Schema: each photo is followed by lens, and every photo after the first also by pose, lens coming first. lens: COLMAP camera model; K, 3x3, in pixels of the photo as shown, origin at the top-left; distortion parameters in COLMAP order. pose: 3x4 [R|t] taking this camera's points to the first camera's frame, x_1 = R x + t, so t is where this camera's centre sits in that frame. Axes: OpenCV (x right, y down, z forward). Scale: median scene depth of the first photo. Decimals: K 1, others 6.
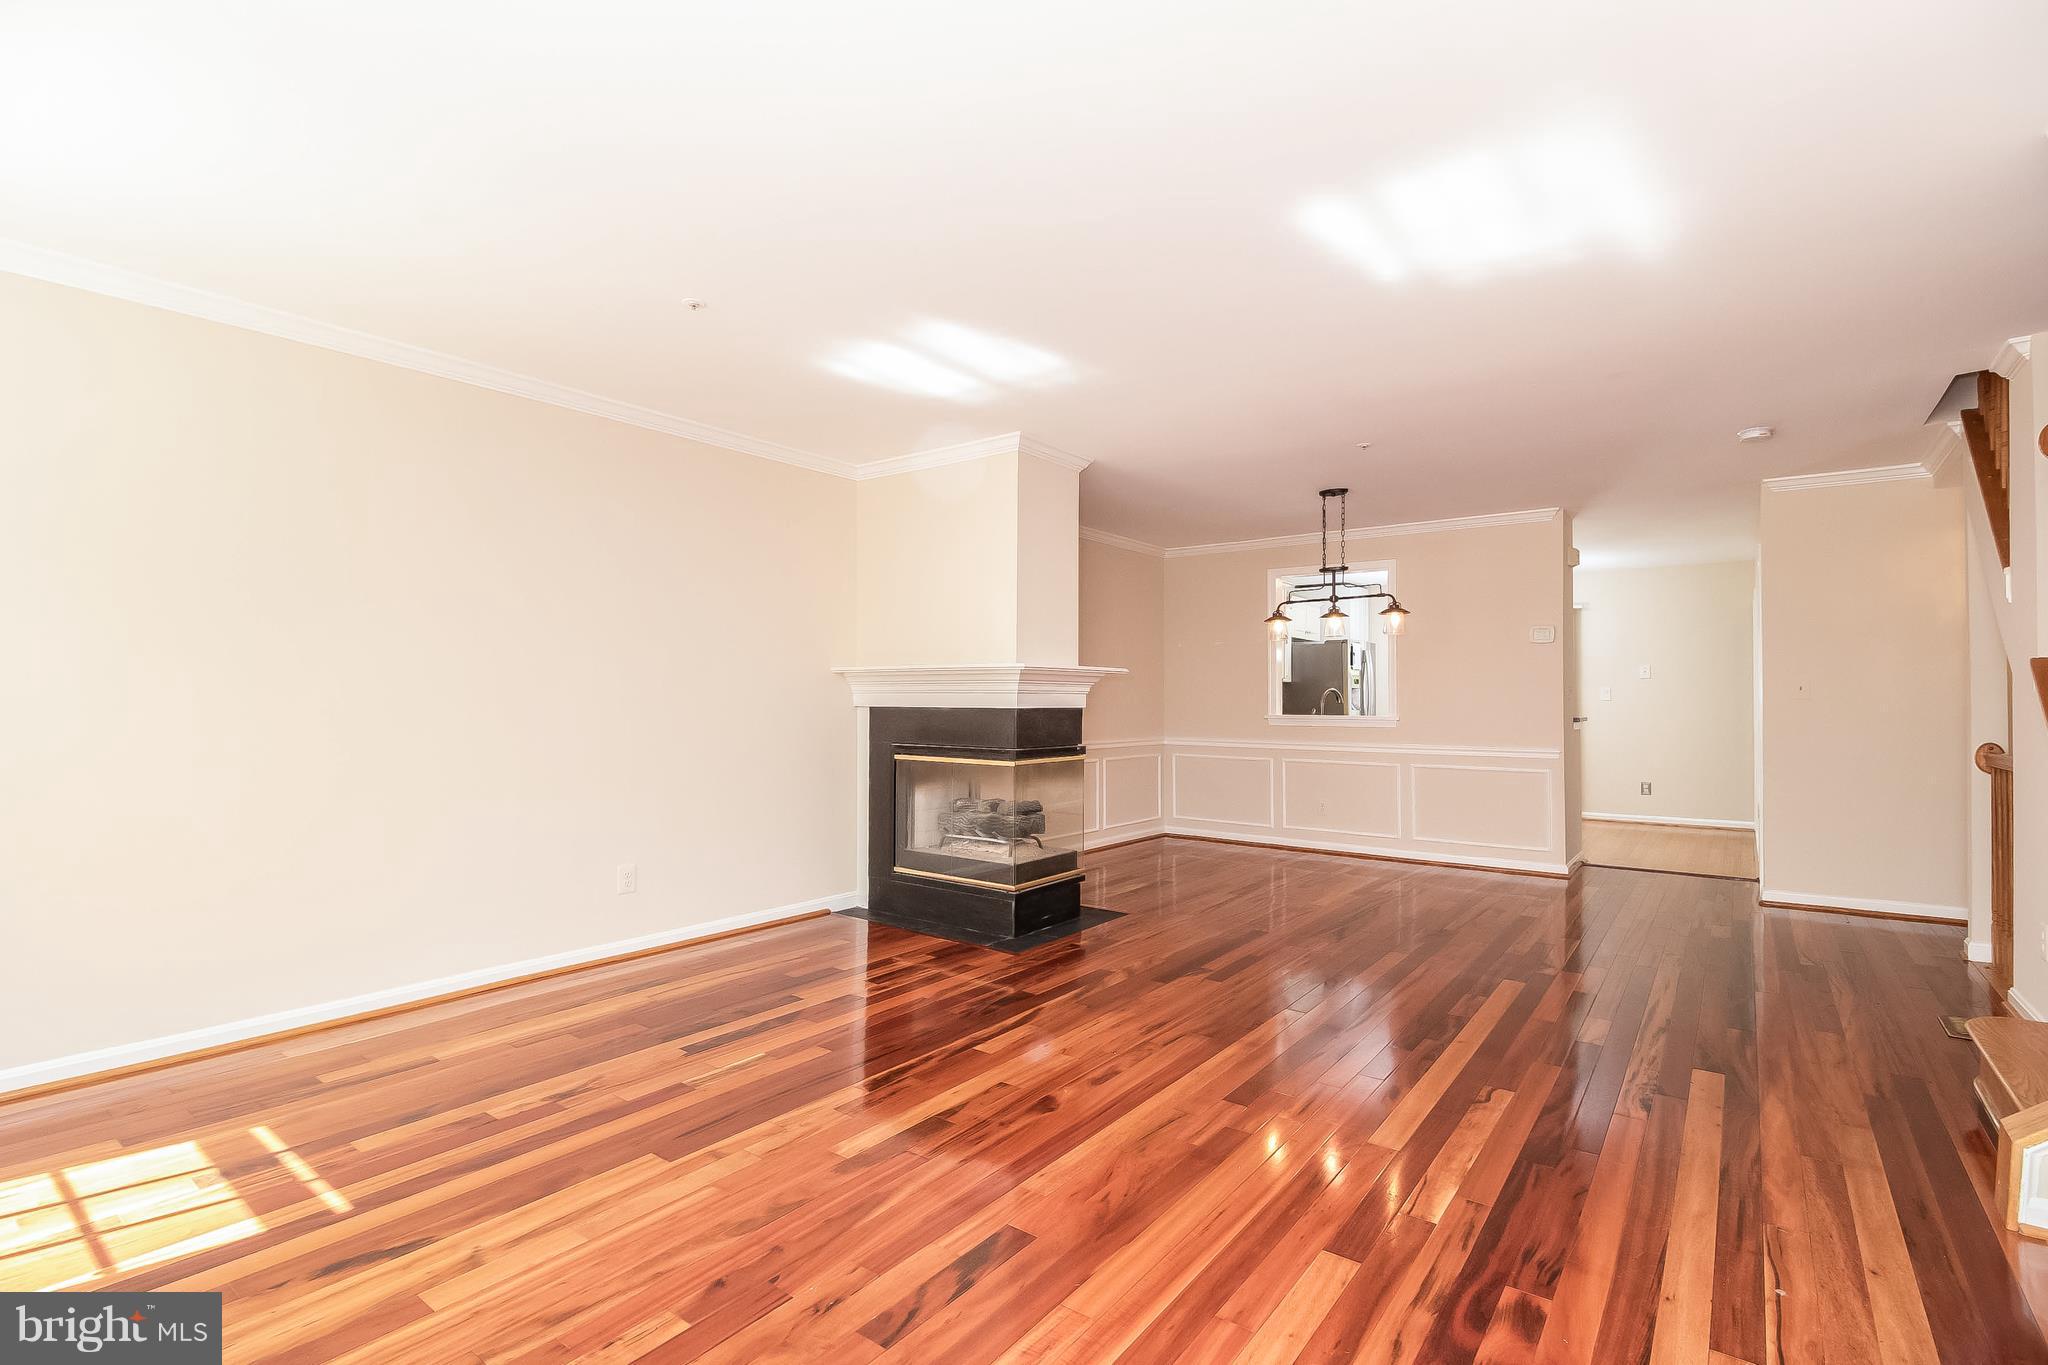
lens RADIAL K [[949.7, 0, 994.2], [0, 949.7, 699.8], [0, 0, 1]] dist [0.001566, 0.000104]
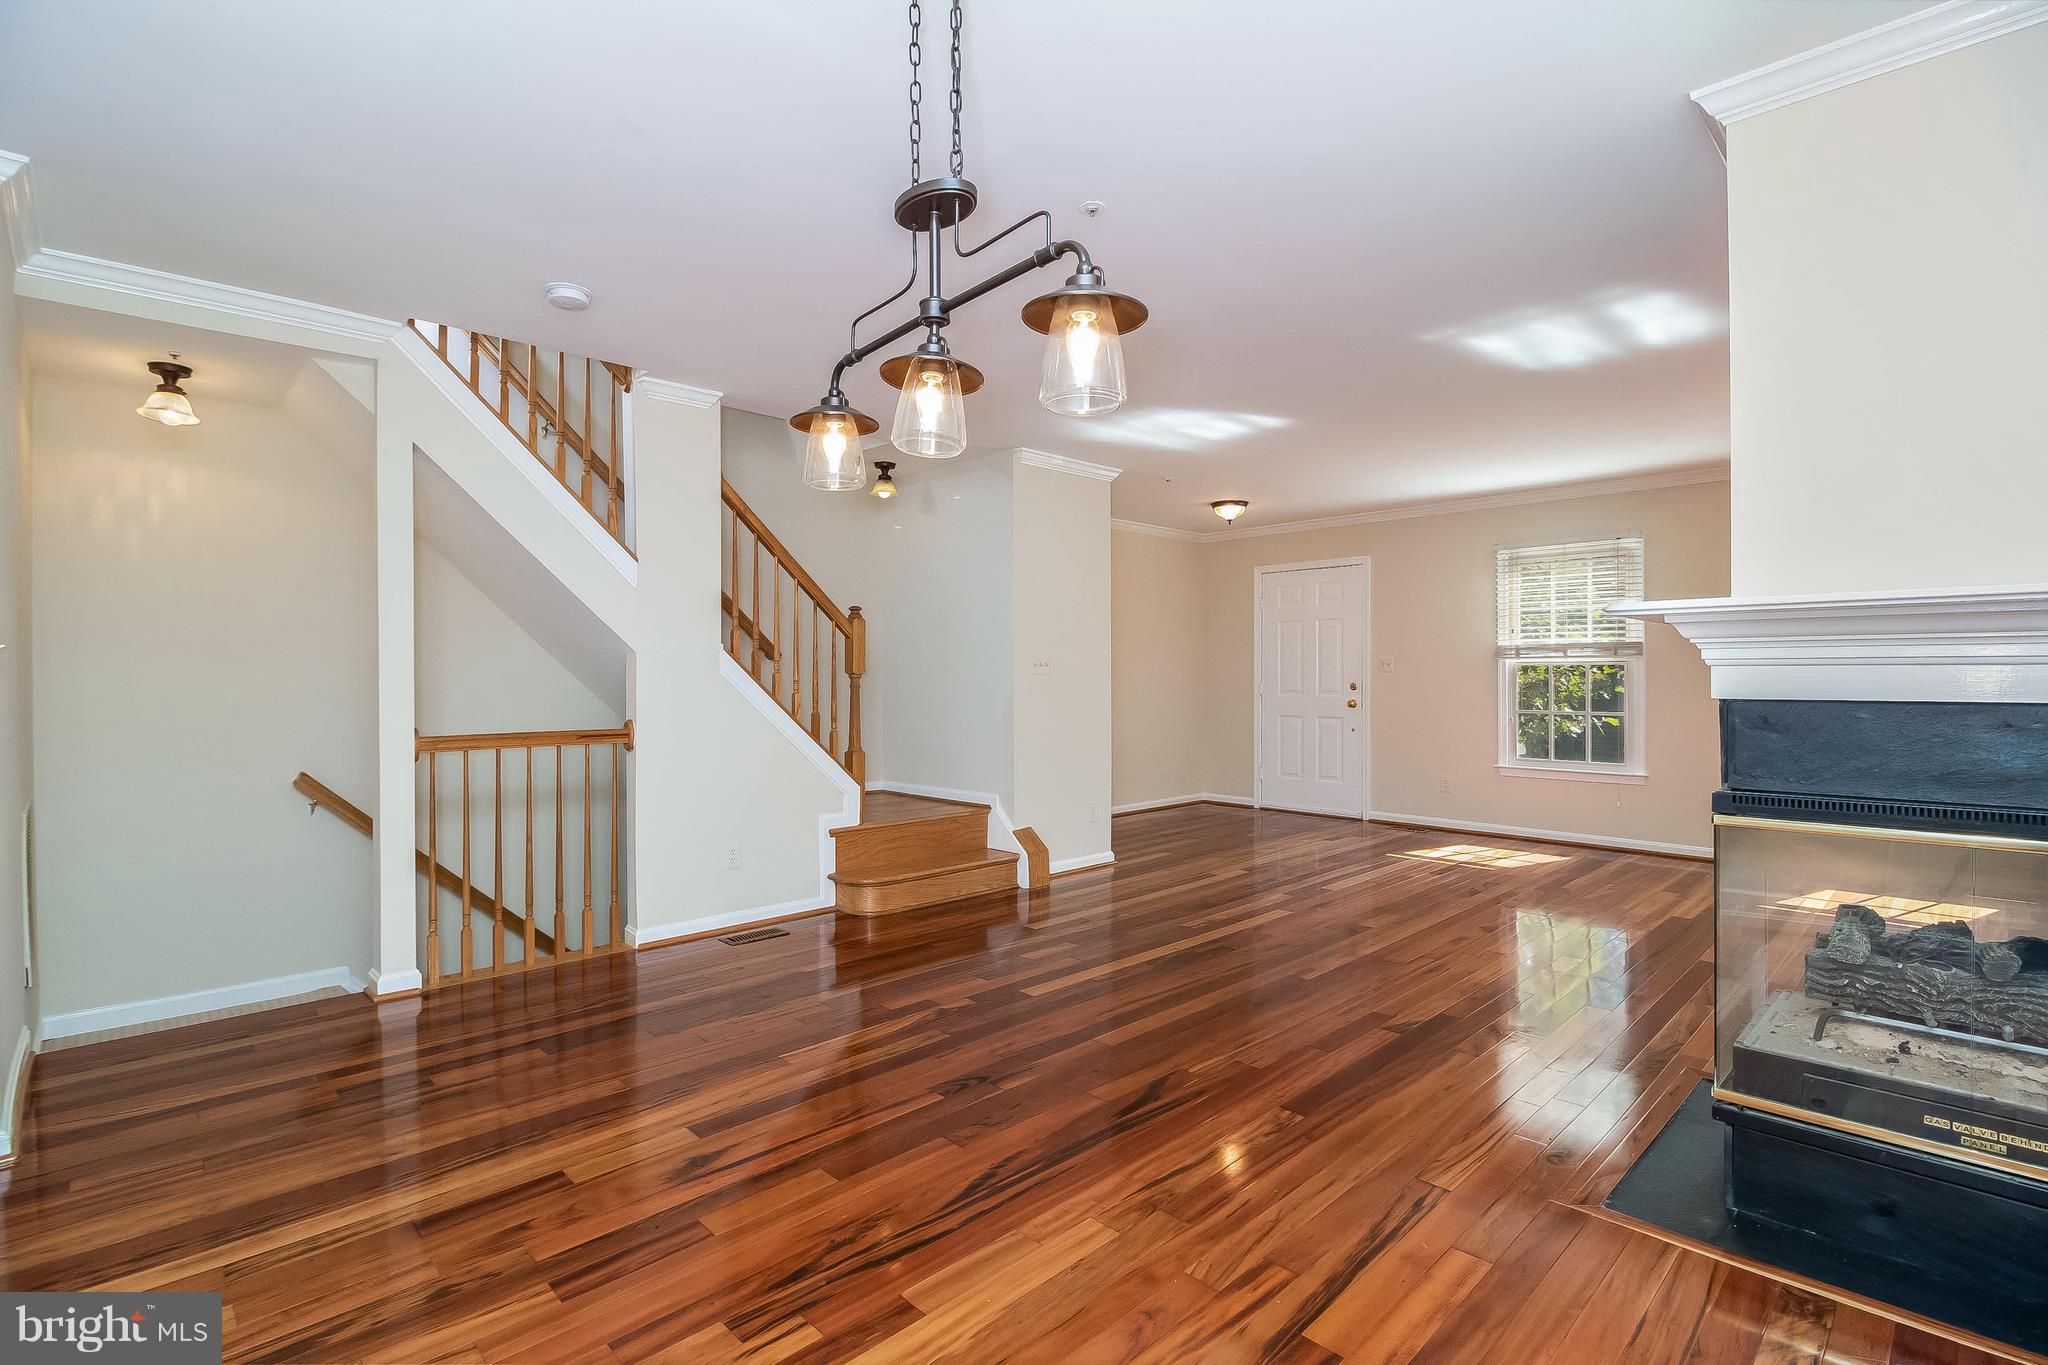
lens RADIAL K [[945.2, 0, 1003.2], [0, 945.2, 663.5], [0, 0, 1]] dist [0.002982, 0.000119]
pose [[-0.989317, -0.000737, 0.145779, 0.298431], [-0.003005, 0.999878, -0.015335, 0.000299], [-0.145750, -0.015609, -0.989198, 1.273943]]
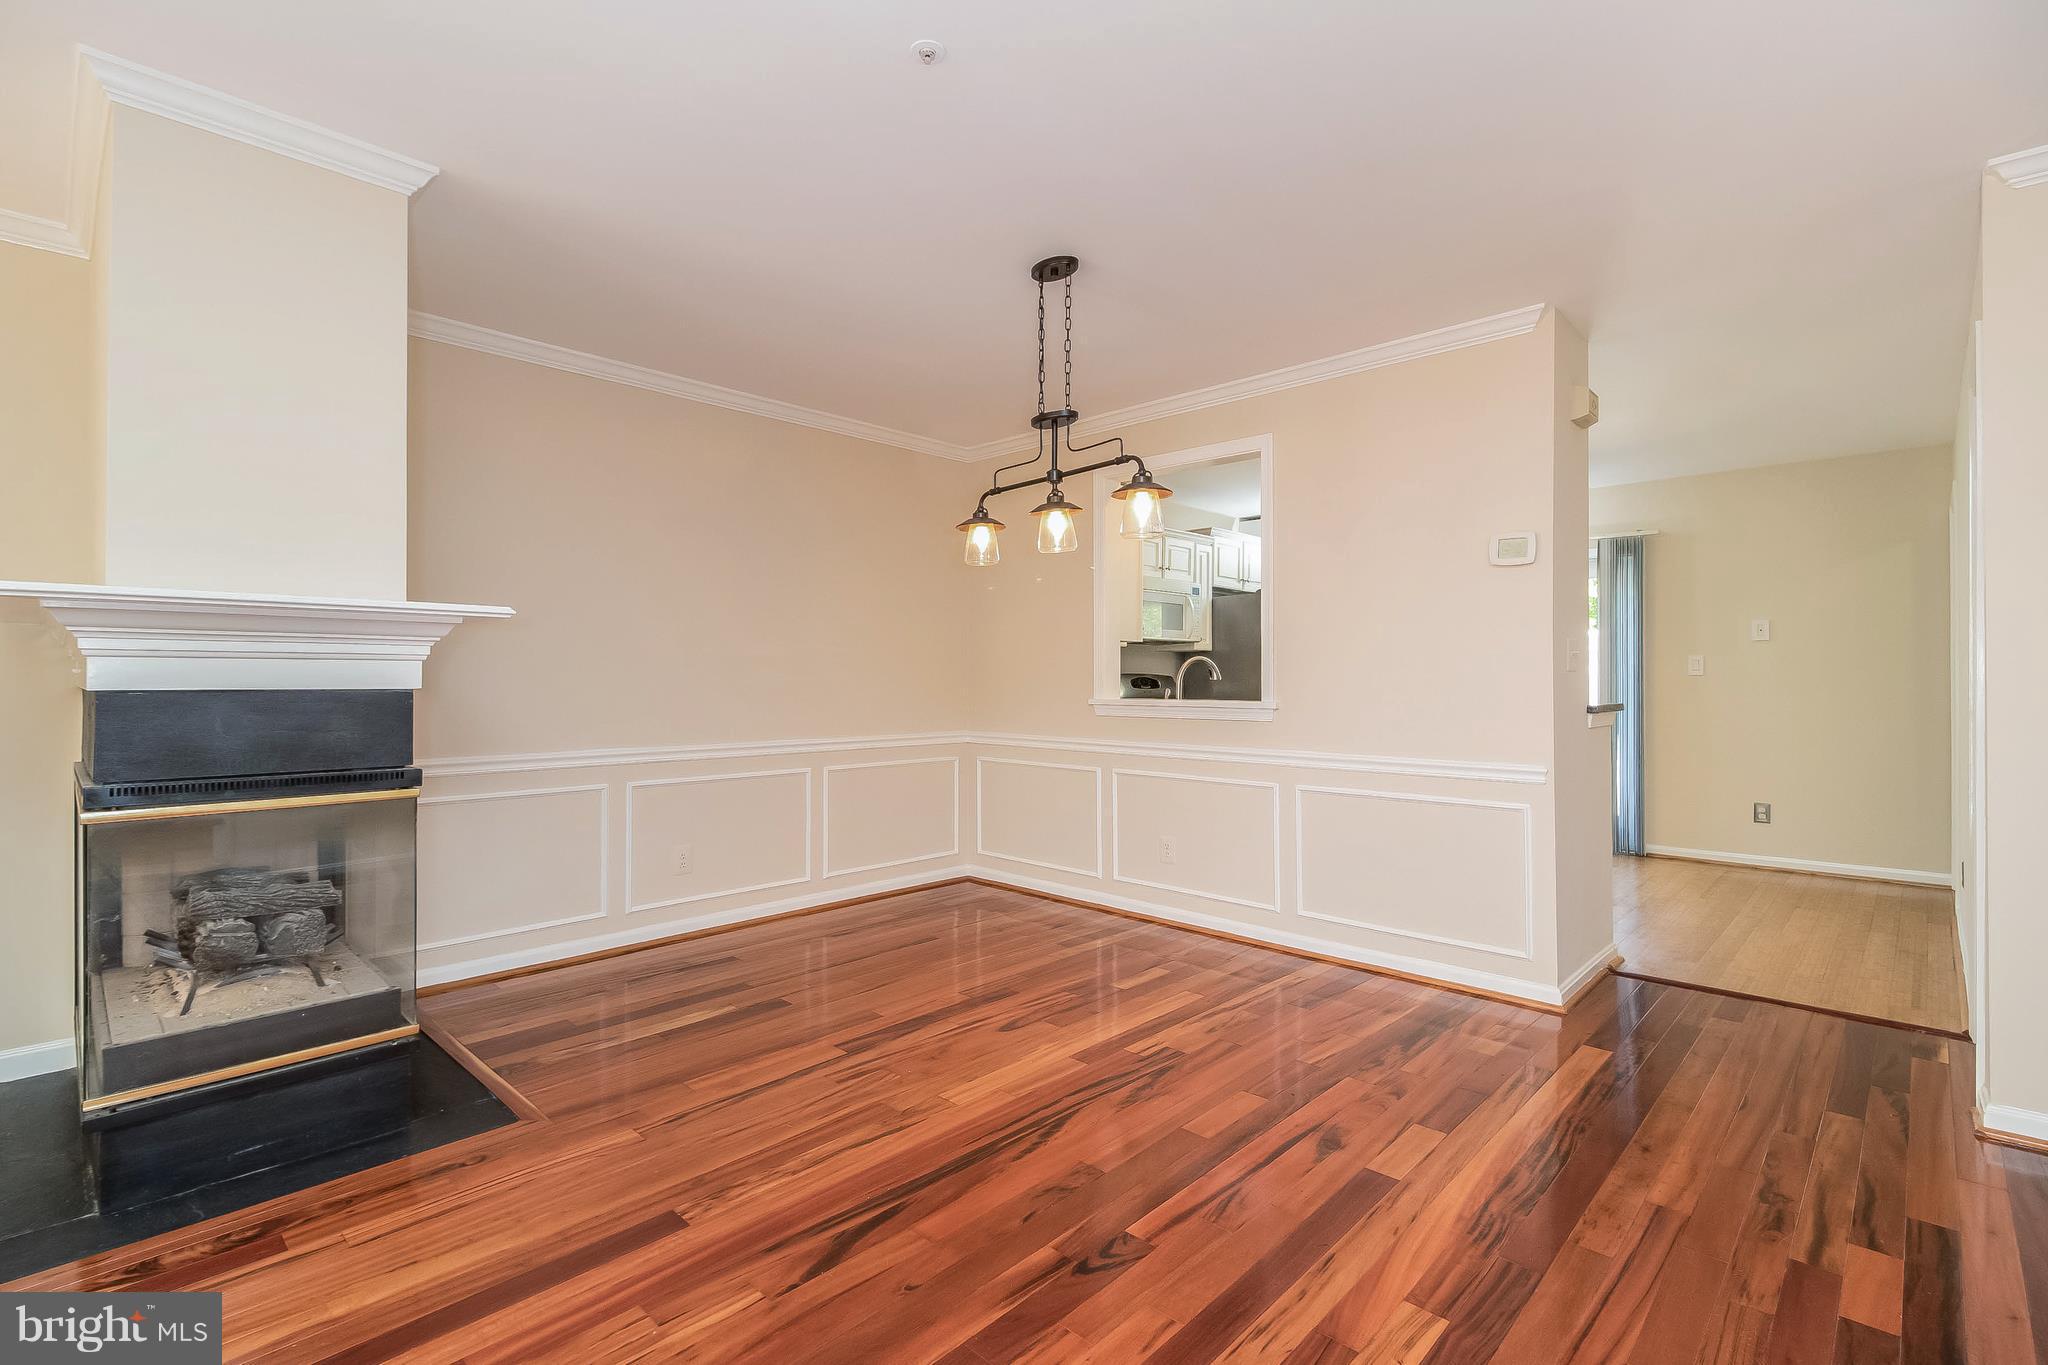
lens RADIAL K [[935.8, 0, 999.1], [0, 935.8, 683.1], [0, 0, 1]] dist [0.005156, 0.000378]
pose [[0.993848, -0.001013, -0.110750, 0.384142], [0.001730, 0.999978, 0.006377, 0.002397], [0.110741, -0.006529, 0.993828, 0.493106]]
